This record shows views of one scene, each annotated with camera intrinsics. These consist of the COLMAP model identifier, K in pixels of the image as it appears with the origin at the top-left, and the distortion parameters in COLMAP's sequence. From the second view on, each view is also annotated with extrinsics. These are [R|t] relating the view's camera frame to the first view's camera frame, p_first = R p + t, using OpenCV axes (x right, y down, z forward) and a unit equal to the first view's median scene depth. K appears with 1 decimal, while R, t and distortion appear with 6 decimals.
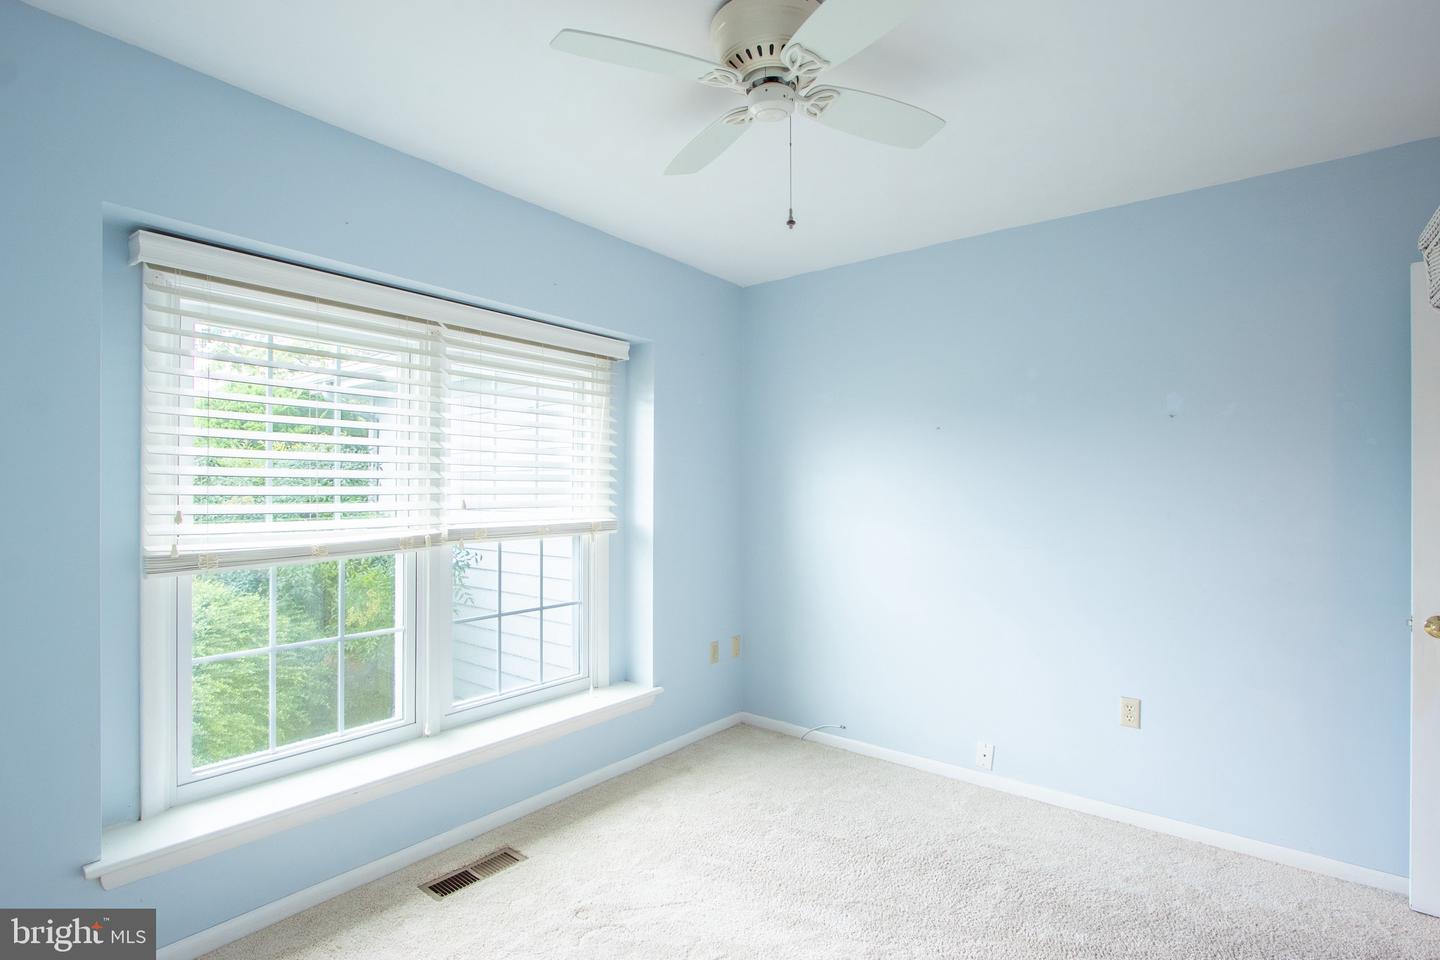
lens RADIAL K [[732.3, 0, 756.8], [0, 732.3, 486.9], [0, 0, 1]] dist [-0.000674, 0.000002]
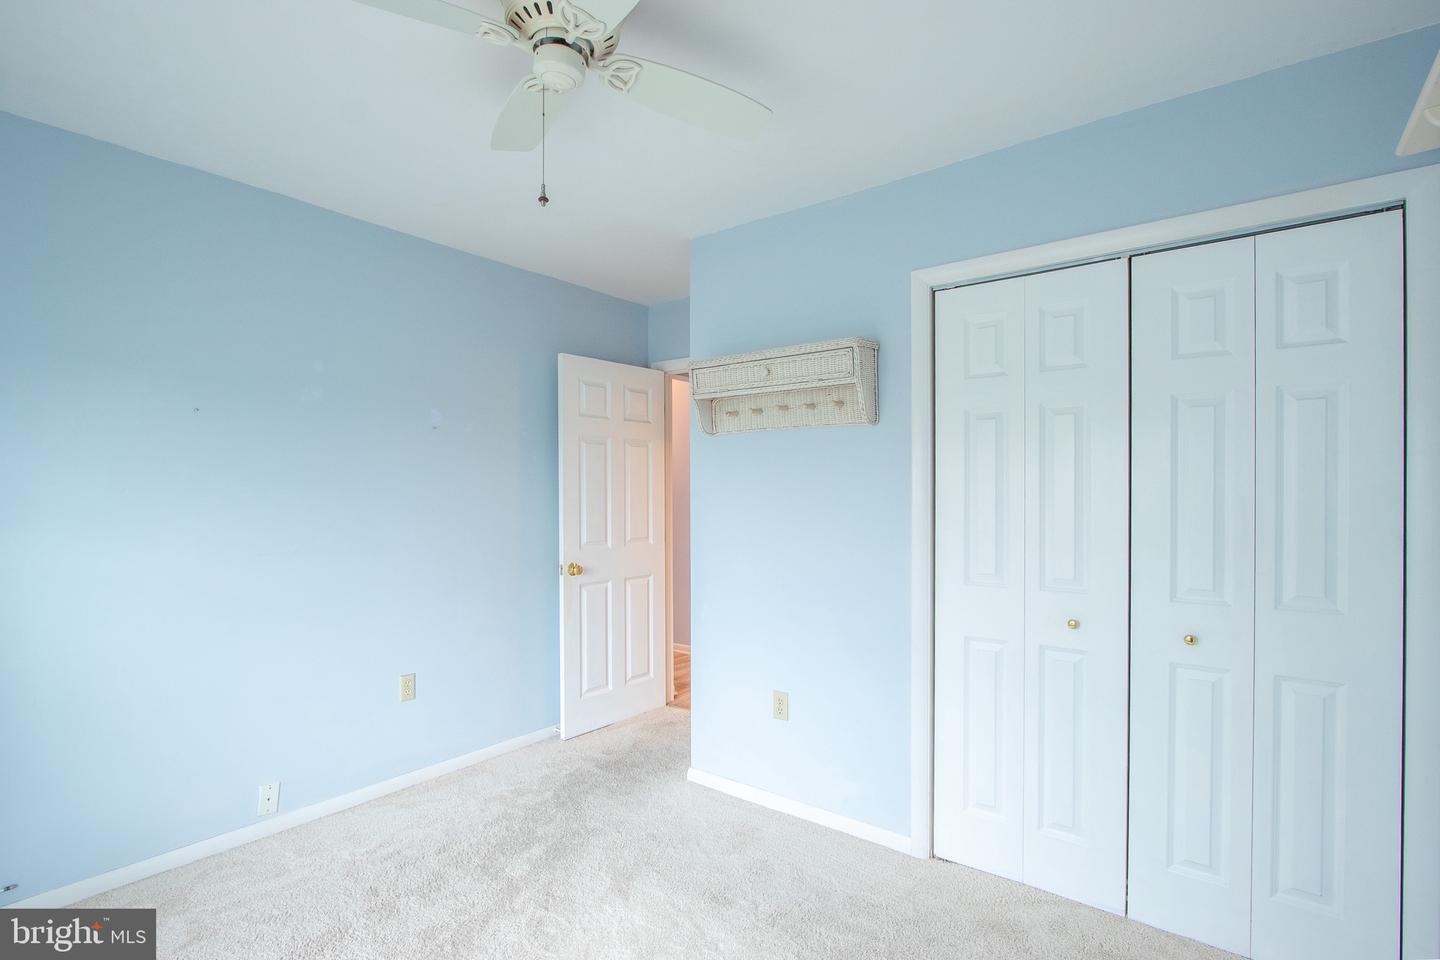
lens RADIAL K [[677.2, 0, 718.4], [0, 677.2, 491.7], [0, 0, 1]] dist [-0.000170, -0.000188]
pose [[0.026930, -0.009224, 0.999595, -0.577153], [0.002014, 0.999956, 0.009173, -0.001780], [-0.999635, 0.001766, 0.026947, 0.552275]]
